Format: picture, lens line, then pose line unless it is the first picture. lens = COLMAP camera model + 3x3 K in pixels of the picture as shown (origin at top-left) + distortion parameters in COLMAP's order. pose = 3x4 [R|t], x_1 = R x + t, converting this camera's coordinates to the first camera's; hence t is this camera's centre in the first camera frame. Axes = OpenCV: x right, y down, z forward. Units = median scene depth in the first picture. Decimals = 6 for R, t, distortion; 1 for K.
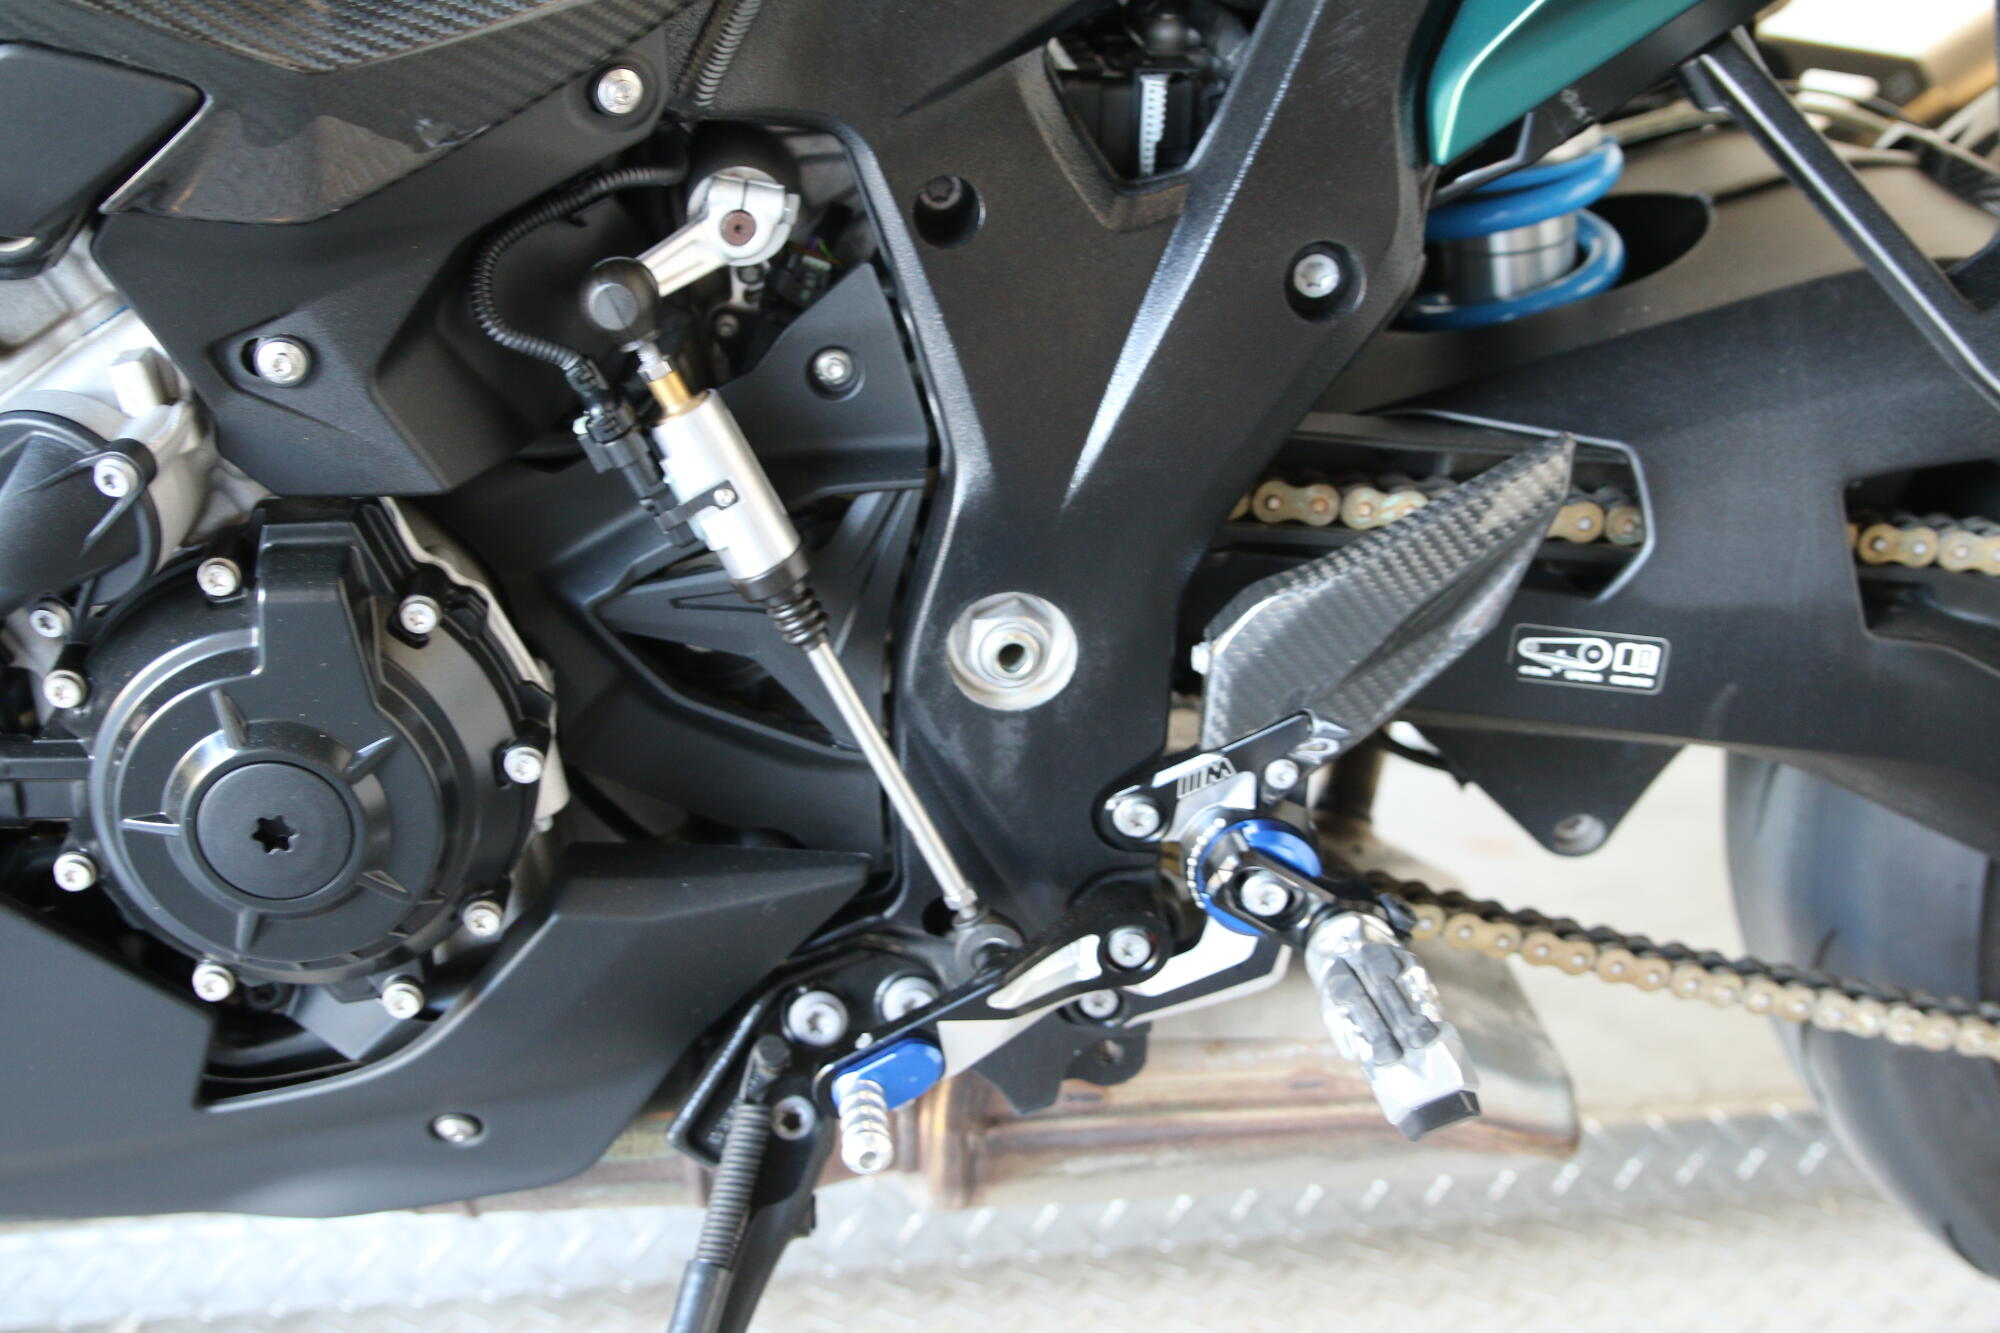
lens RADIAL K [[2493.4, 0, 1002.6], [0, 2493.4, 635.4], [0, 0, 1]] dist [-0.120557, 0.125628]
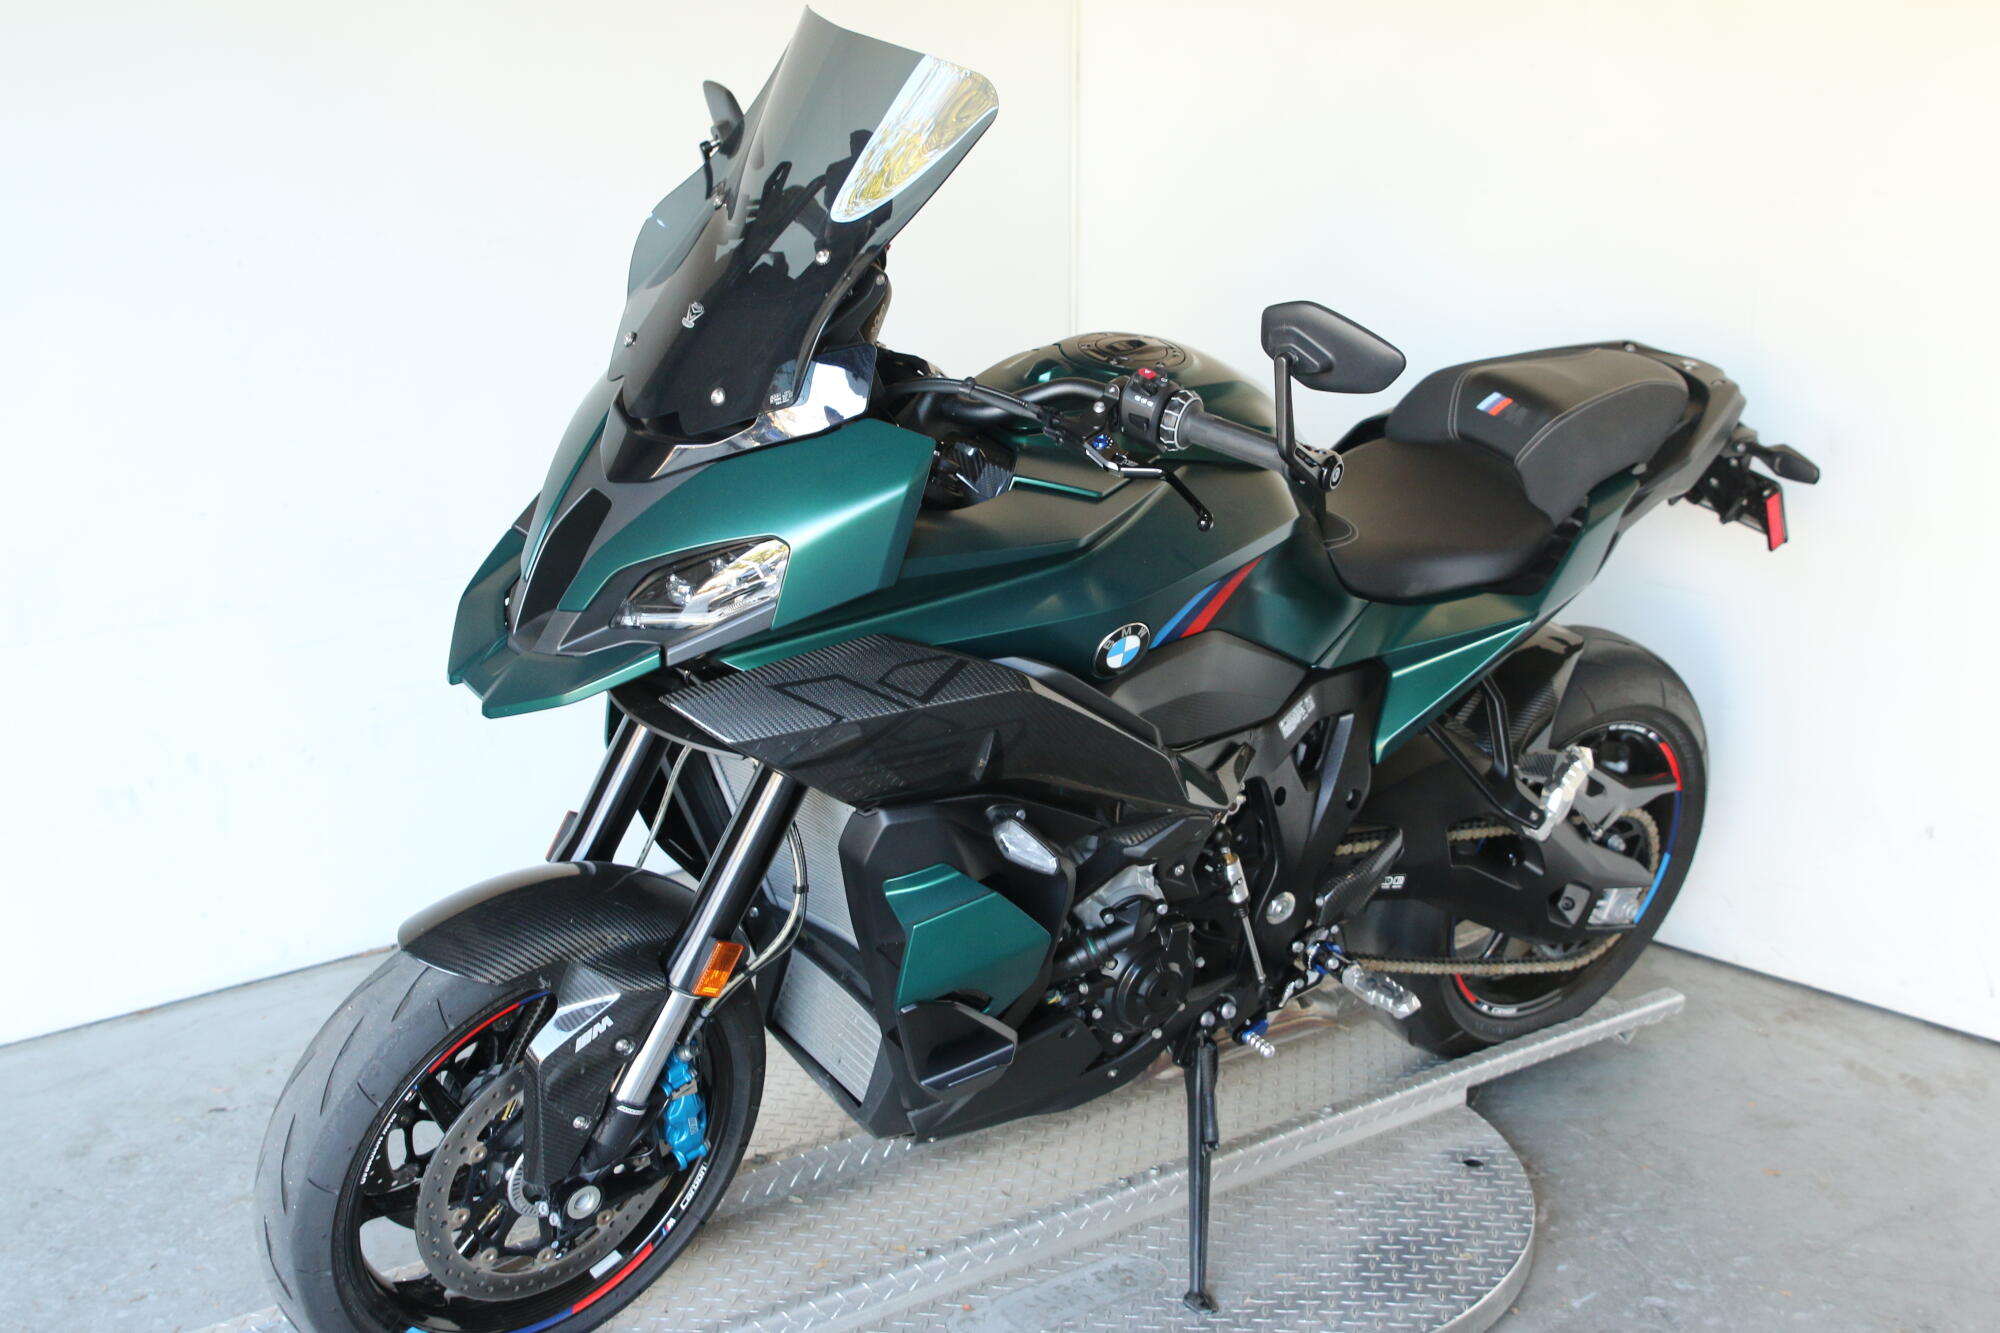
lens RADIAL K [[2551.4, 0, 1000.0], [0, 2551.4, 666.5], [0, 0, 1]] dist [-0.087661, 0.092469]
pose [[0.852290, -0.099072, 0.513602, -2.173054], [0.076546, 0.994952, 0.064899, -0.604525], [-0.517438, -0.015999, 0.855571, -1.909805]]
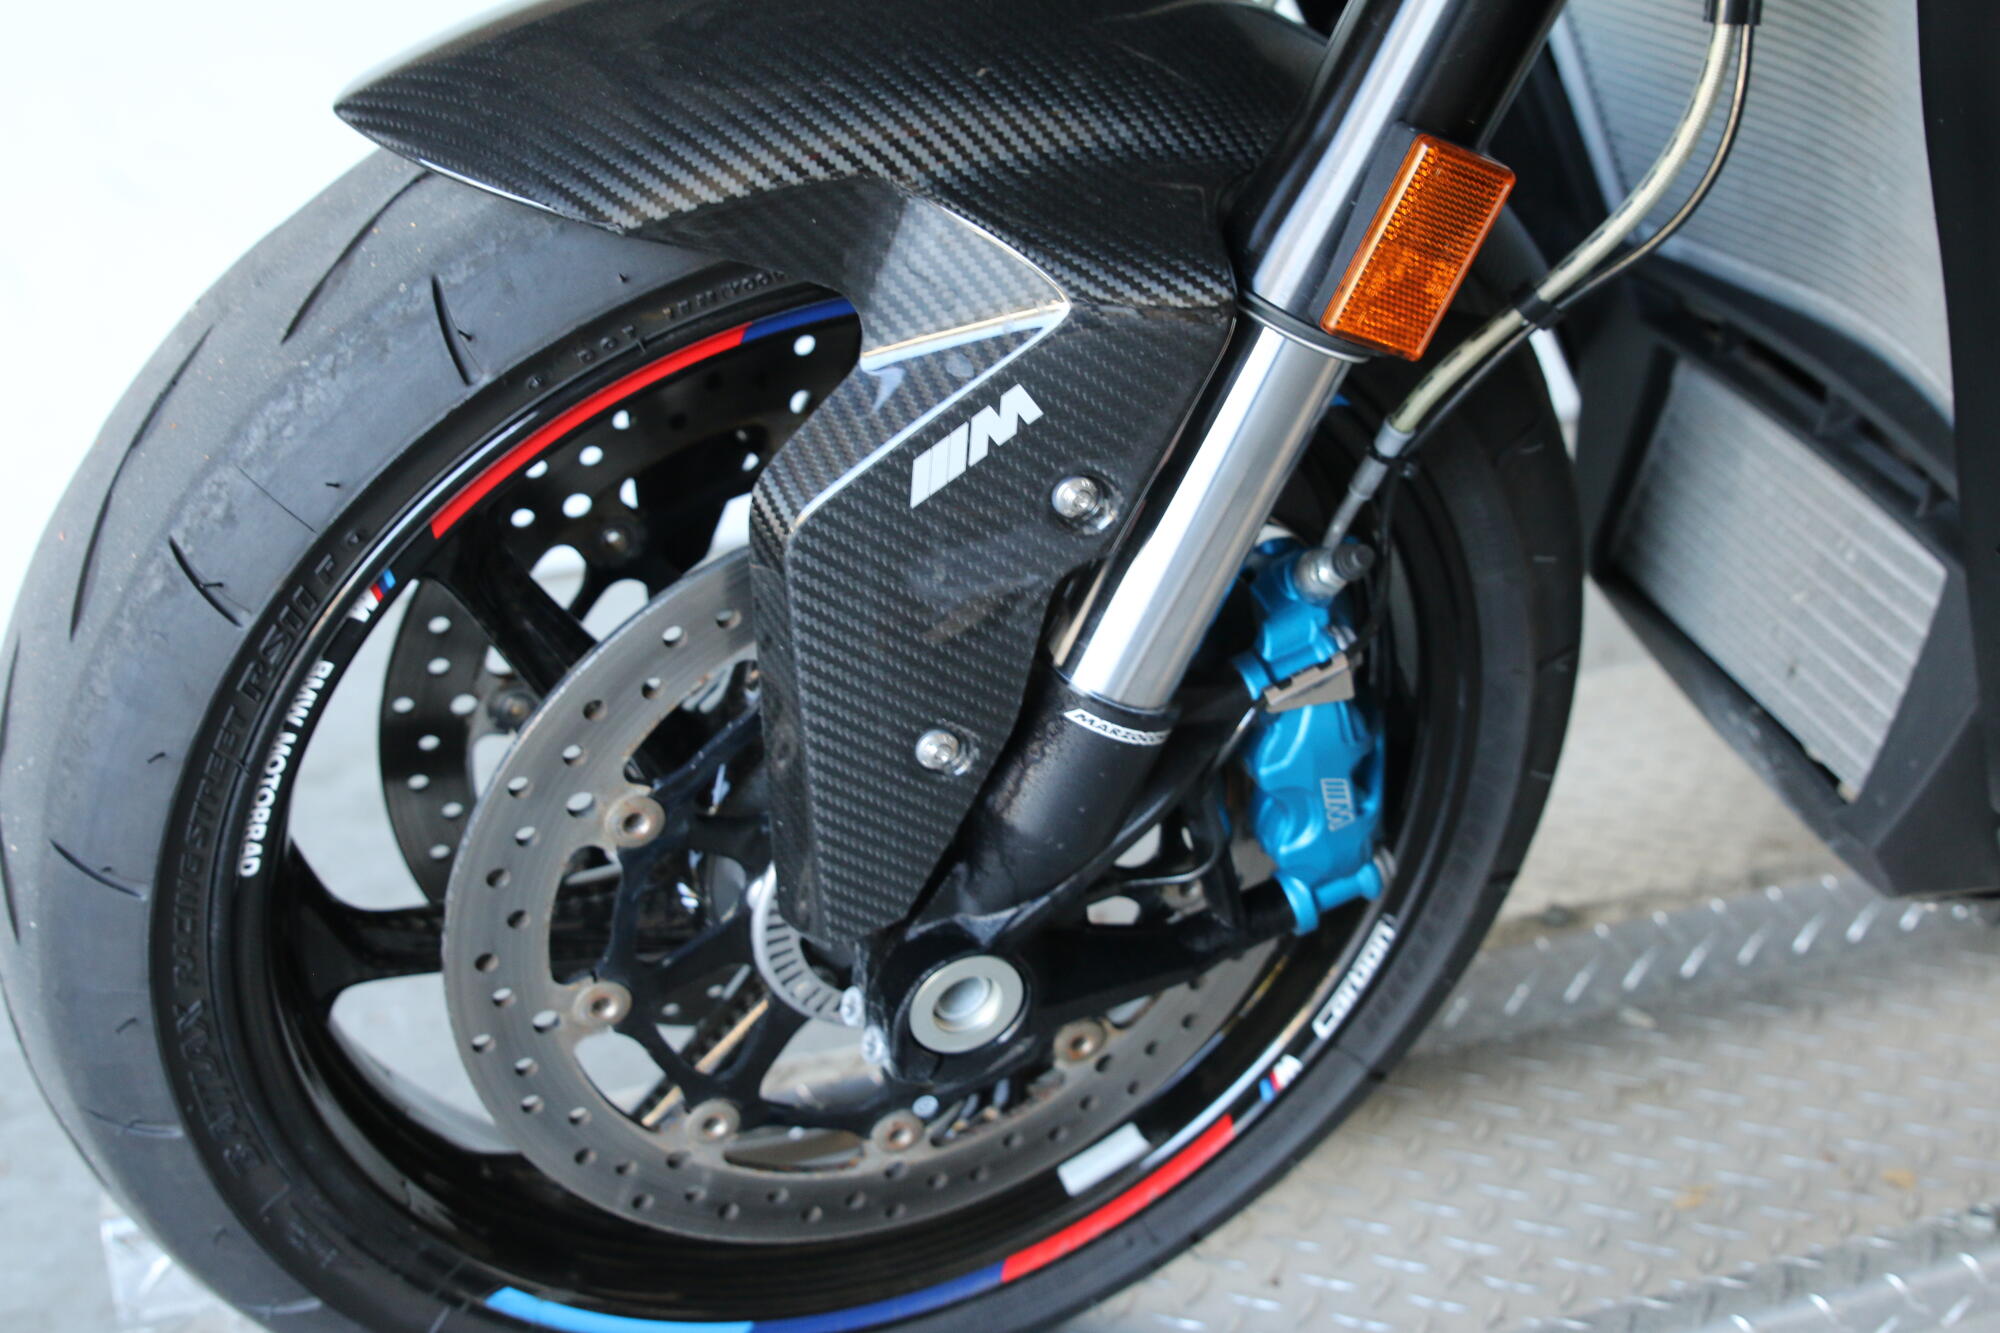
lens RADIAL K [[2493.4, 0, 1002.6], [0, 2493.4, 635.4], [0, 0, 1]] dist [-0.120557, 0.125628]
pose [[0.978288, -0.077735, 0.192122, -1.228341], [0.051948, 0.989374, 0.135794, -0.057500], [-0.200636, -0.122865, 0.971931, 0.091657]]
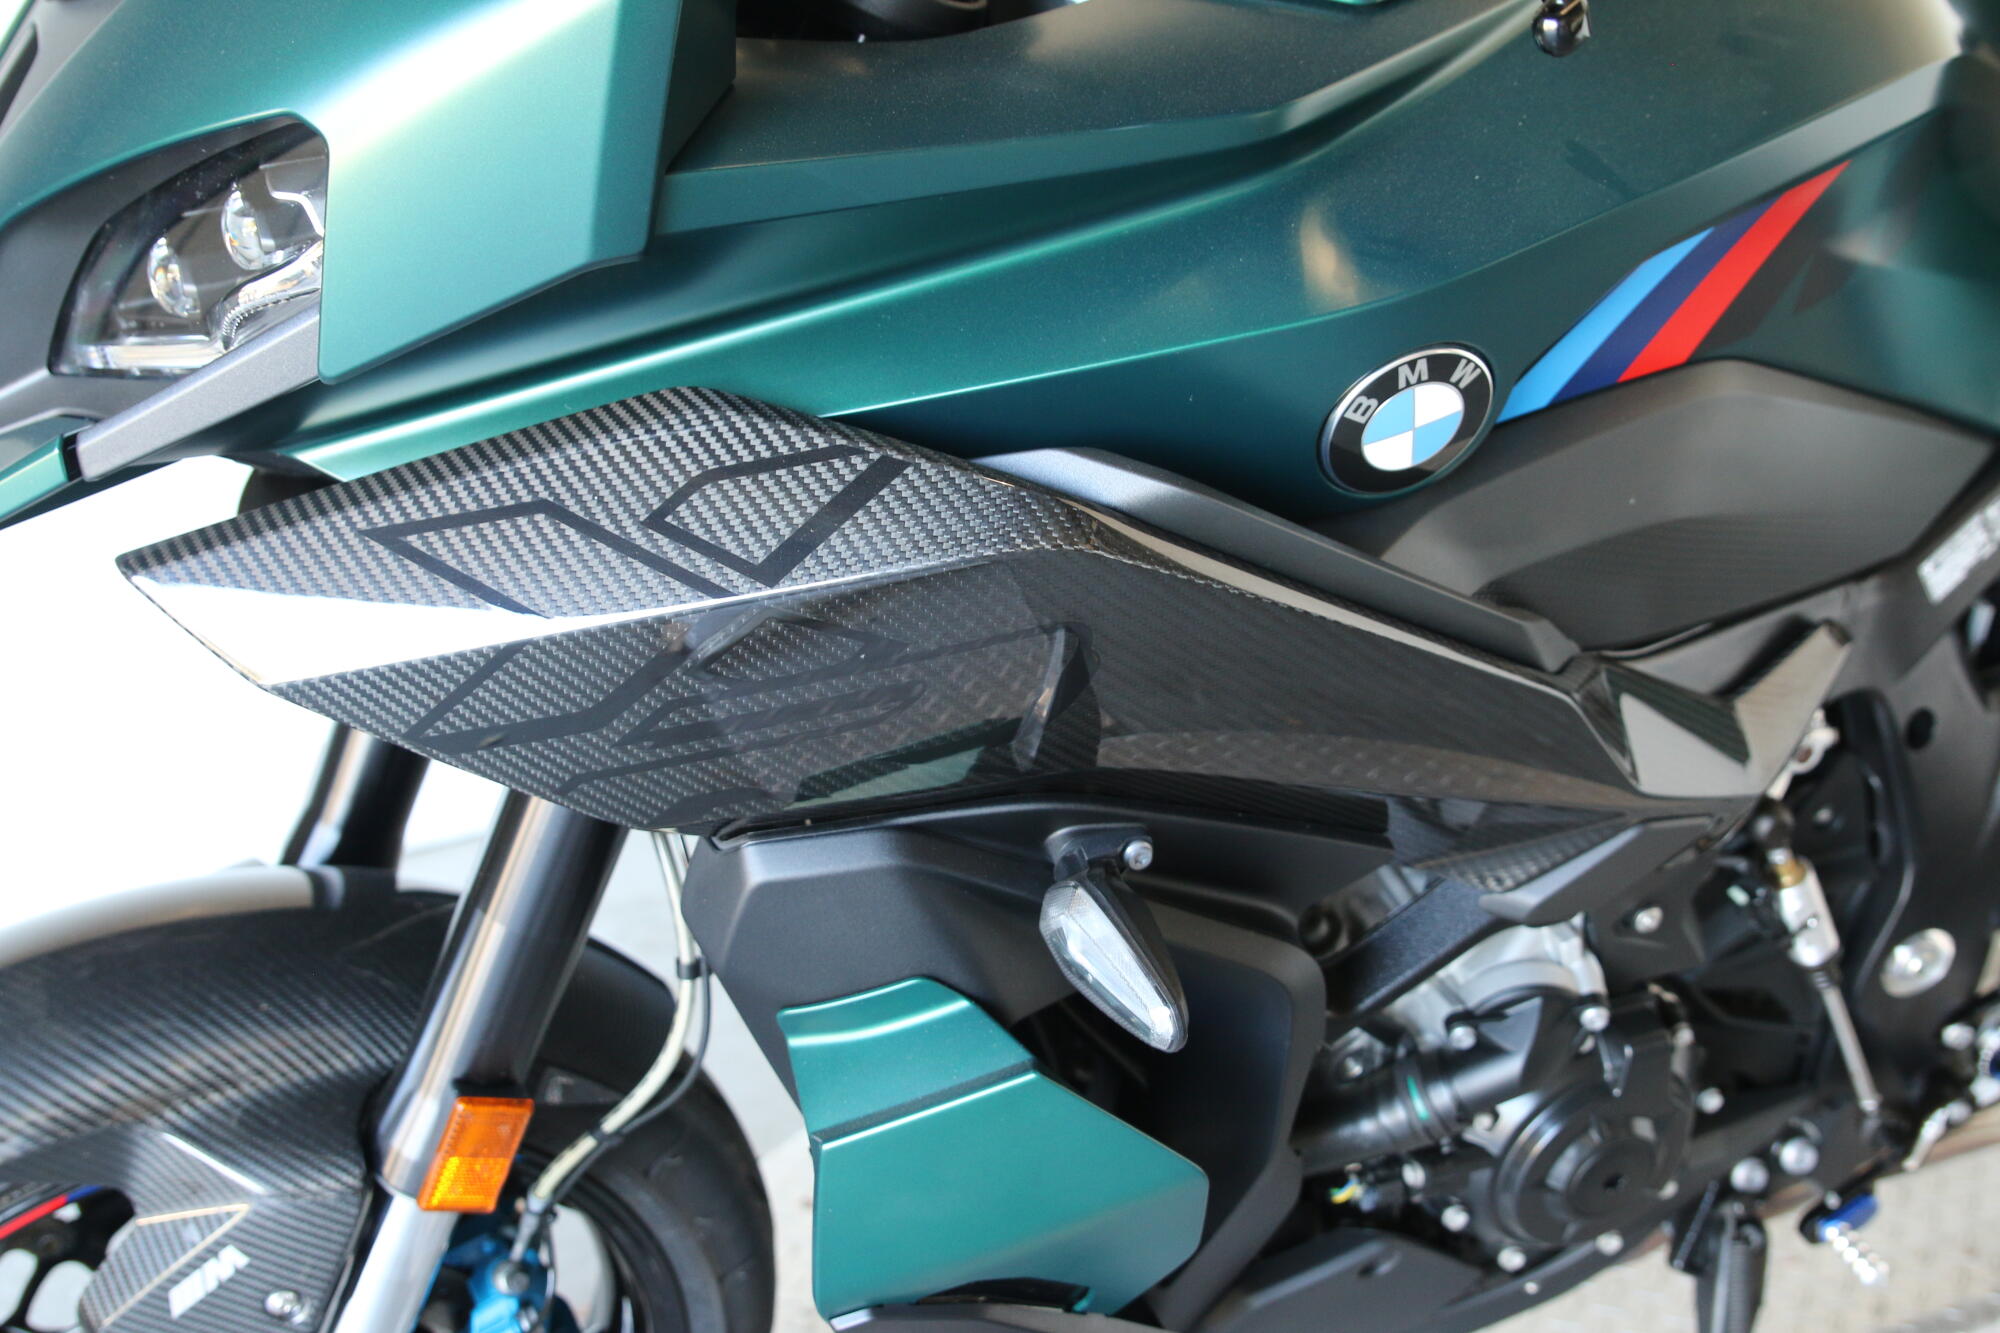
lens RADIAL K [[2493.4, 0, 1002.6], [0, 2493.4, 635.4], [0, 0, 1]] dist [-0.120557, 0.125628]
pose [[0.966361, -0.128847, 0.222587, -0.902637], [0.096756, 0.984010, 0.149540, -0.502407], [-0.238296, -0.122973, 0.963376, -0.384760]]
